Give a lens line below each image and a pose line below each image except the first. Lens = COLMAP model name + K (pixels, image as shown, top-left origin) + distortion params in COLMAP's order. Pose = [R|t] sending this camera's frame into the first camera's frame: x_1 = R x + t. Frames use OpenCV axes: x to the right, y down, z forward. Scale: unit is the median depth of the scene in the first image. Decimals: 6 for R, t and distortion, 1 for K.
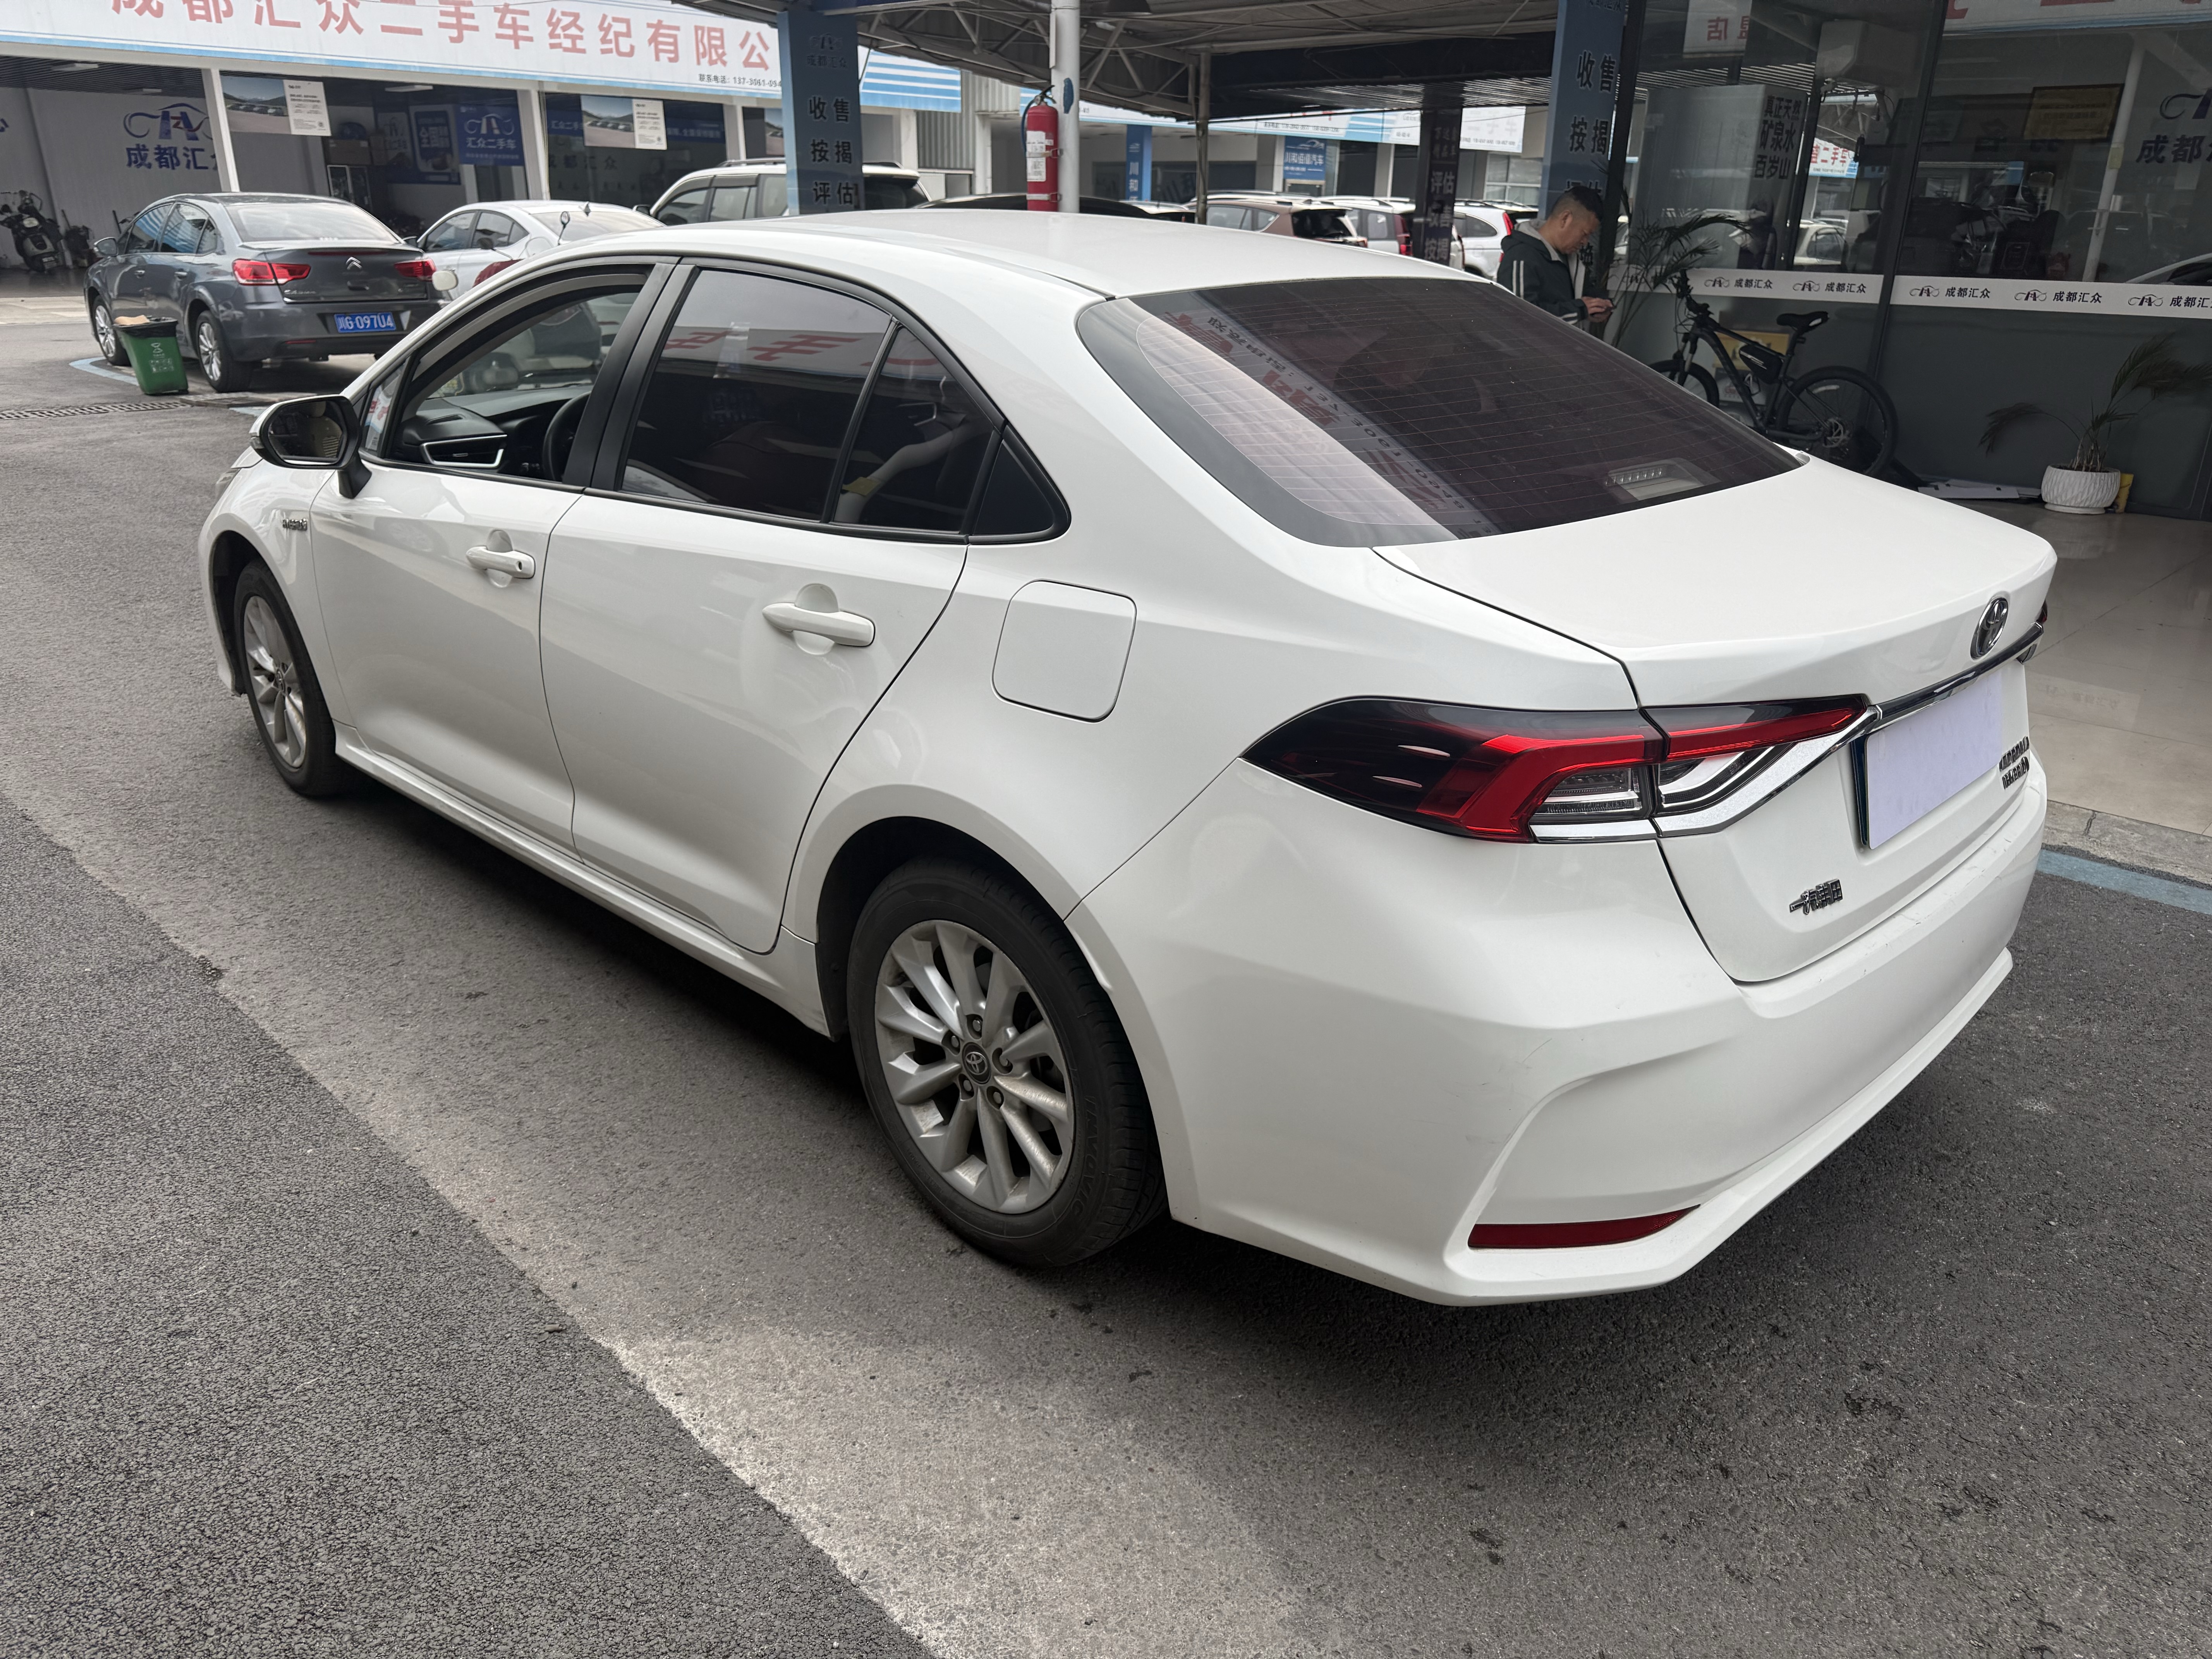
lens RADIAL K [[1570.4, 0, 1096.4], [0, 1570.4, 837.1], [0, 0, 1]] dist [0.019012, -0.018647]
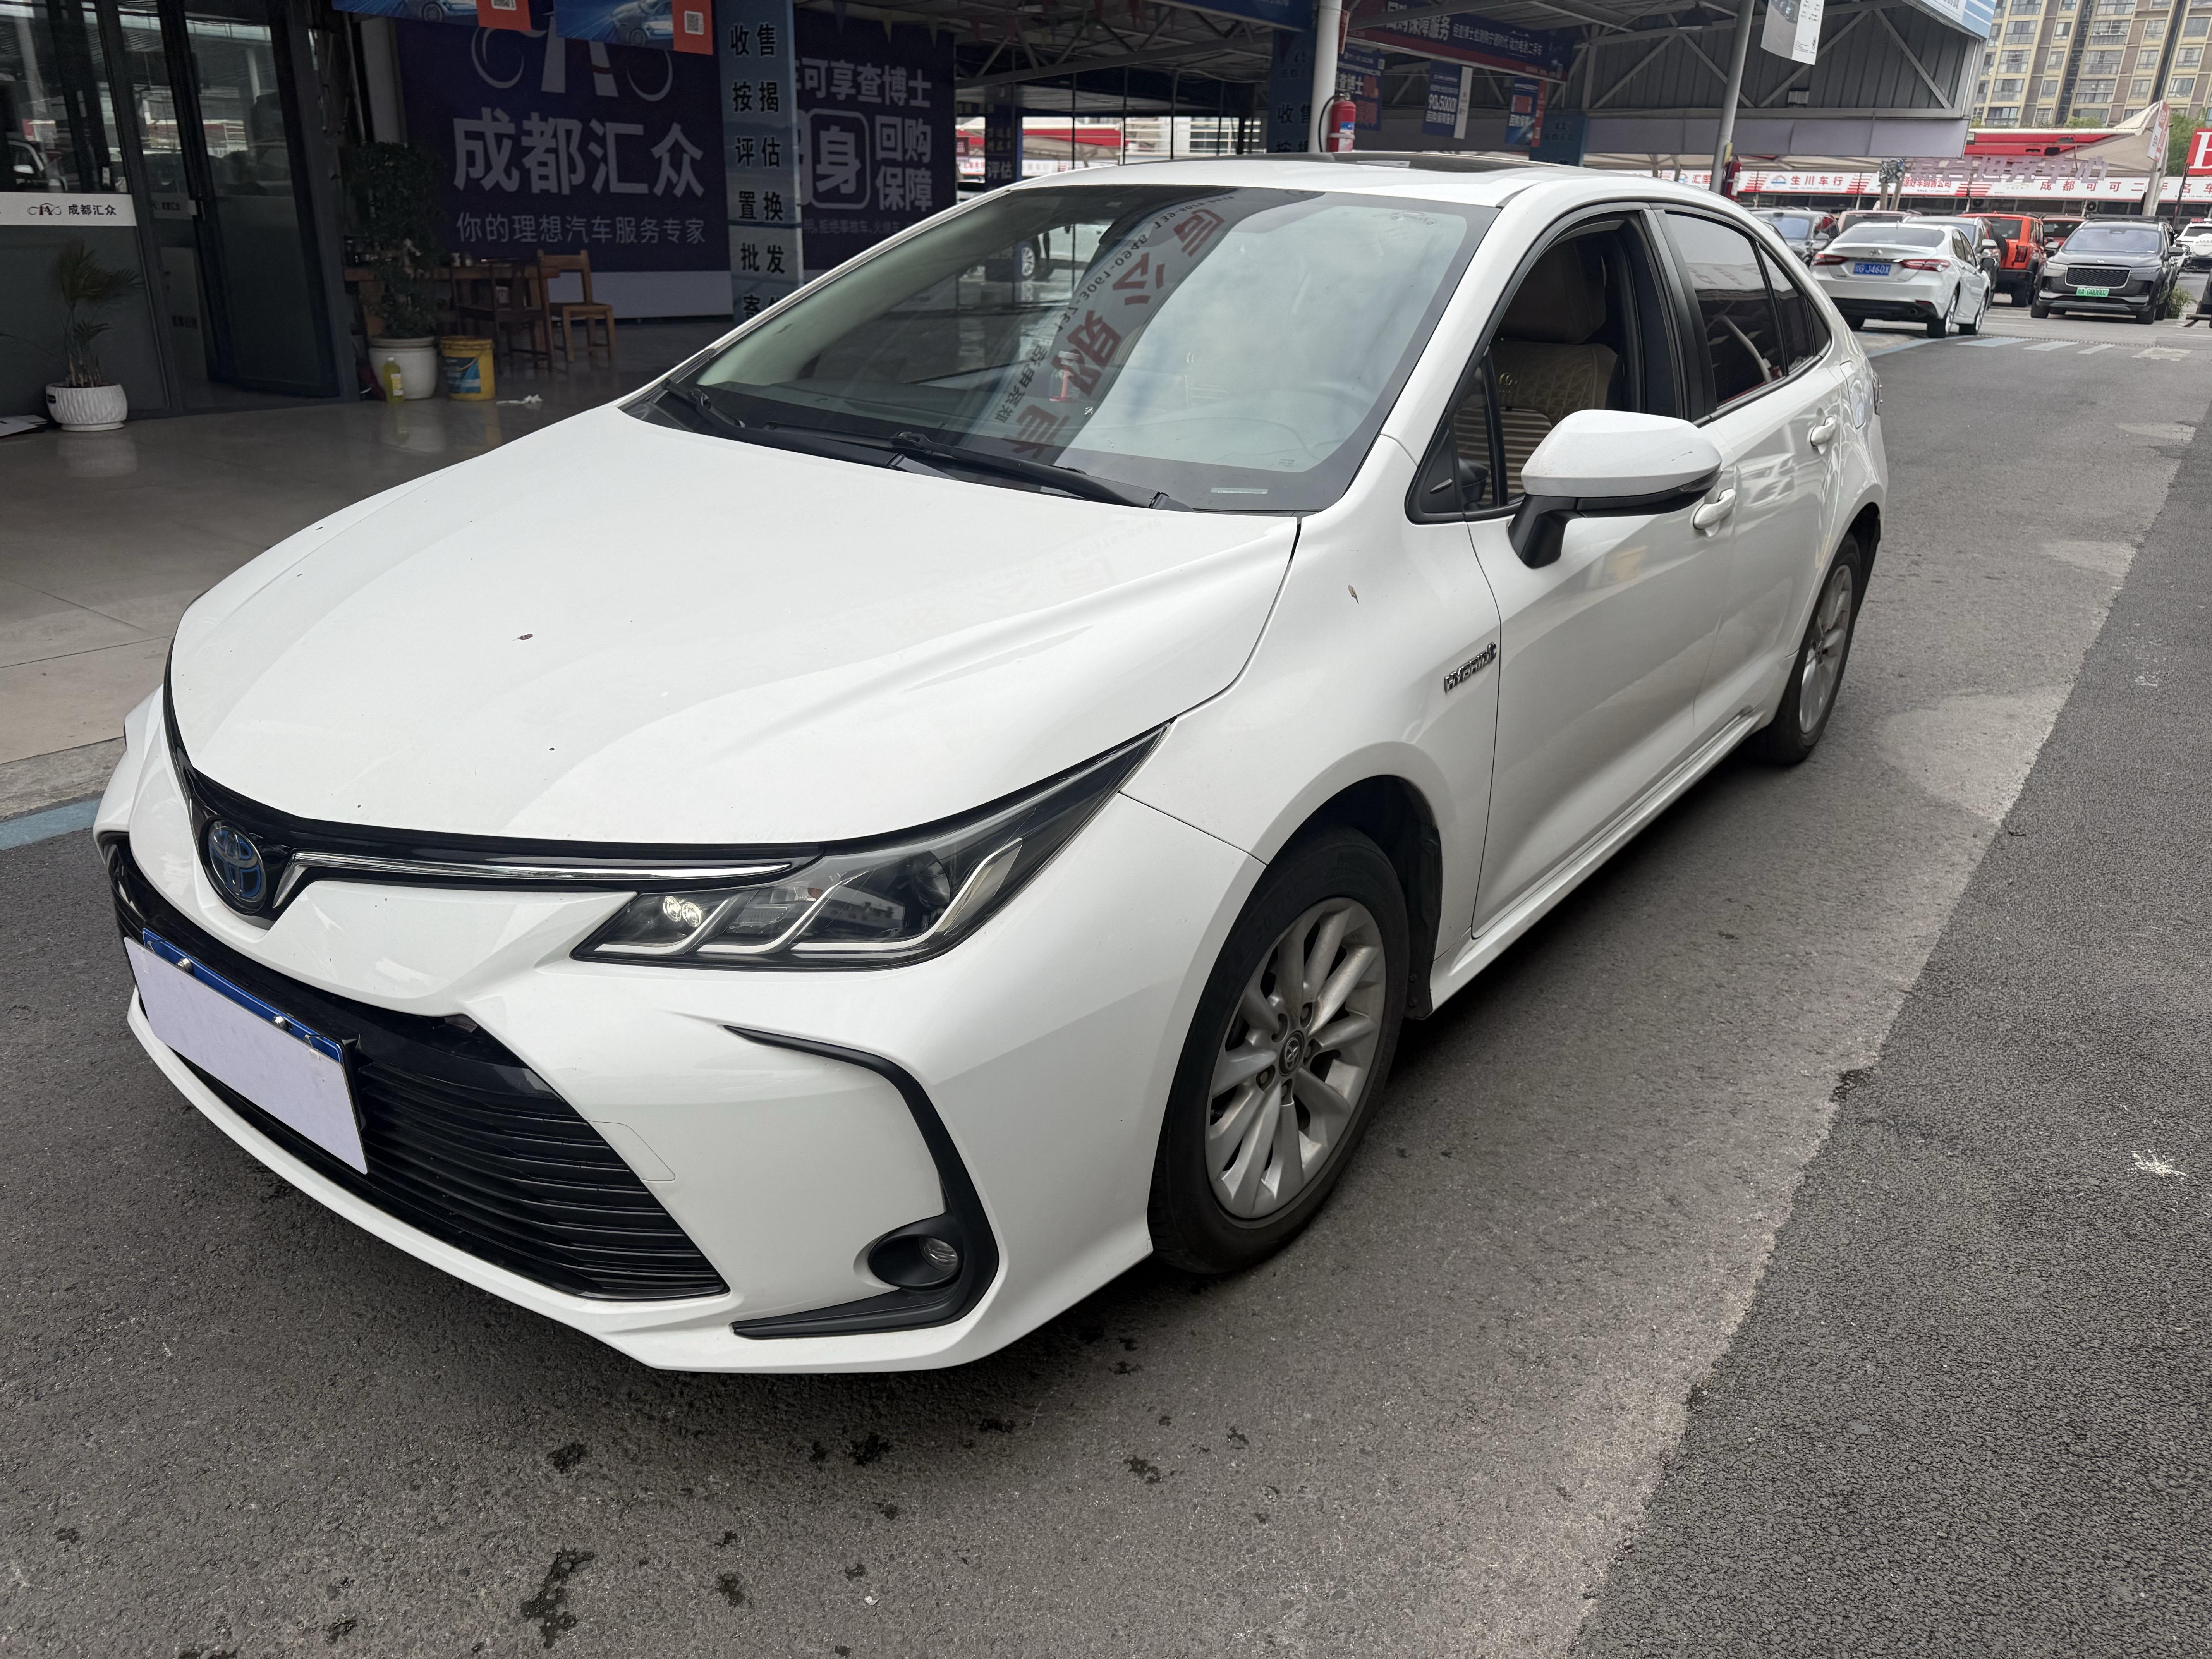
lens RADIAL K [[1570.4, 0, 1098.4], [0, 1570.4, 816.5], [0, 0, 1]] dist [0.019012, -0.018647]
pose [[-0.147897, -0.377469, 0.914136, -1.215489], [0.329676, 0.852620, 0.405405, -0.504787], [-0.932438, 0.361326, -0.001658, 1.325771]]
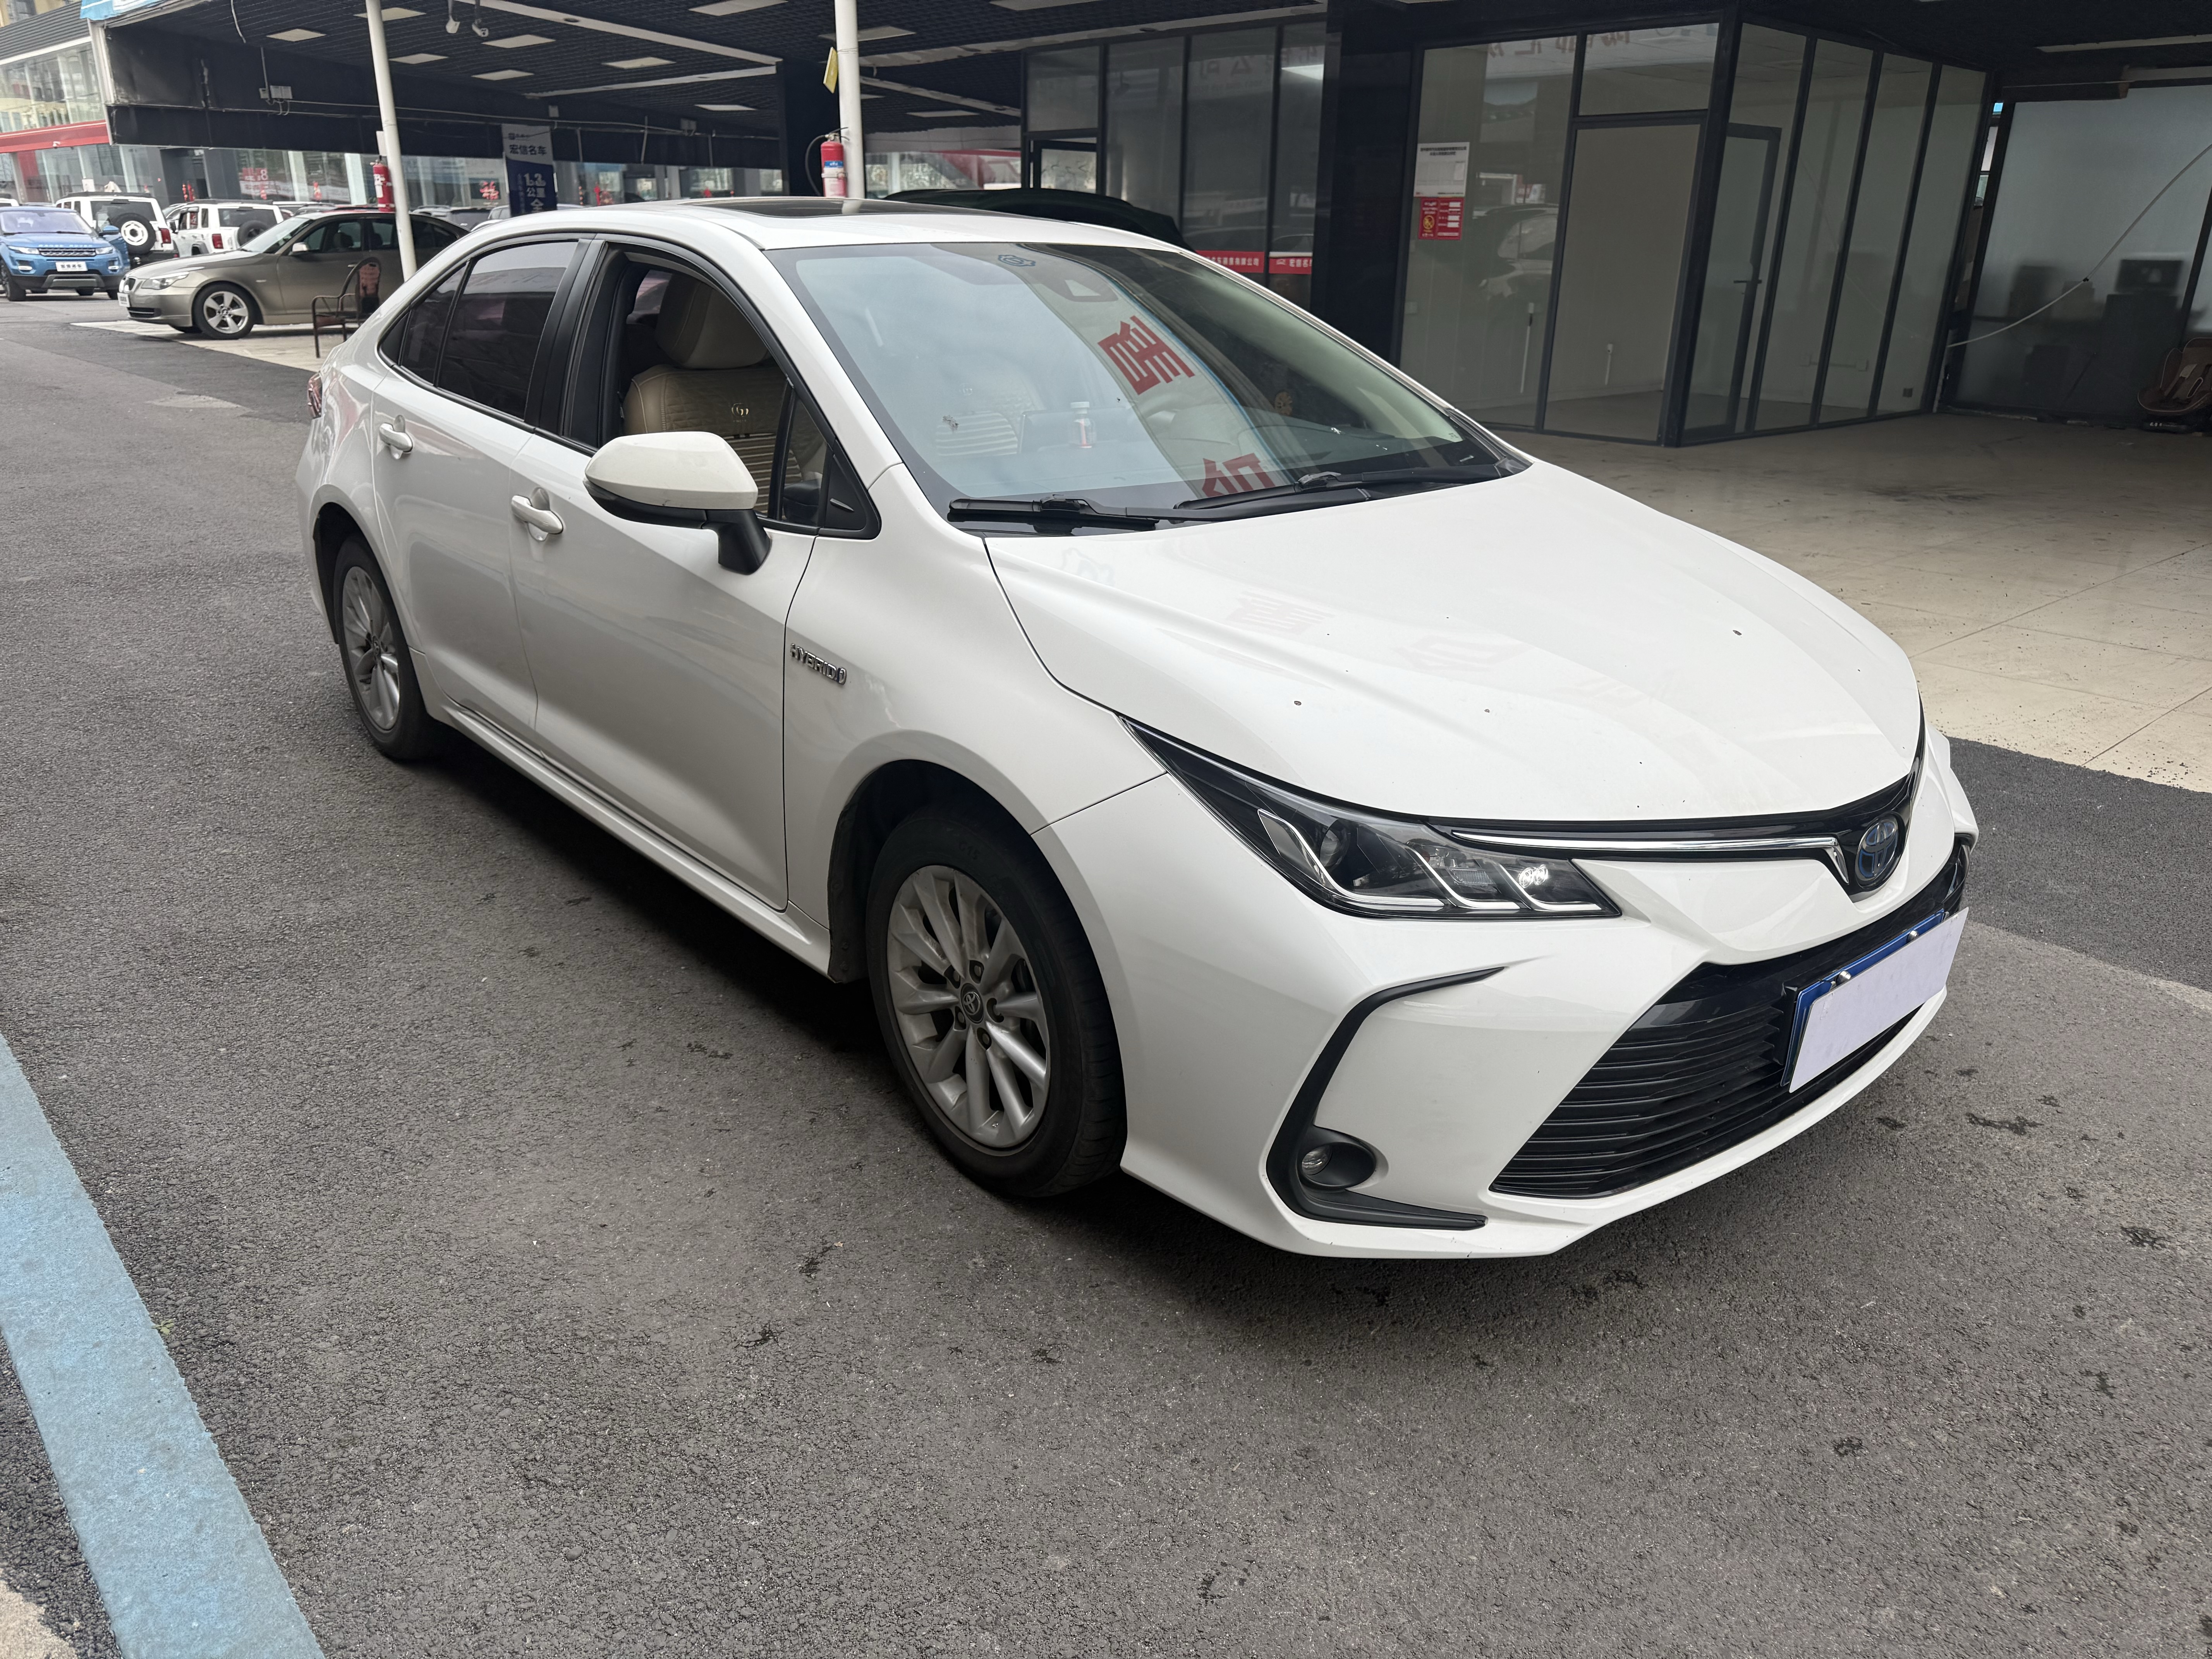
lens RADIAL K [[1570.4, 0, 1091.4], [0, 1570.4, 833.6], [0, 0, 1]] dist [0.019012, -0.018647]
pose [[-0.997046, -0.050045, 0.058272, -0.374993], [0.002620, 0.736028, 0.676946, -0.831275], [-0.076767, 0.675099, -0.733722, 2.130328]]
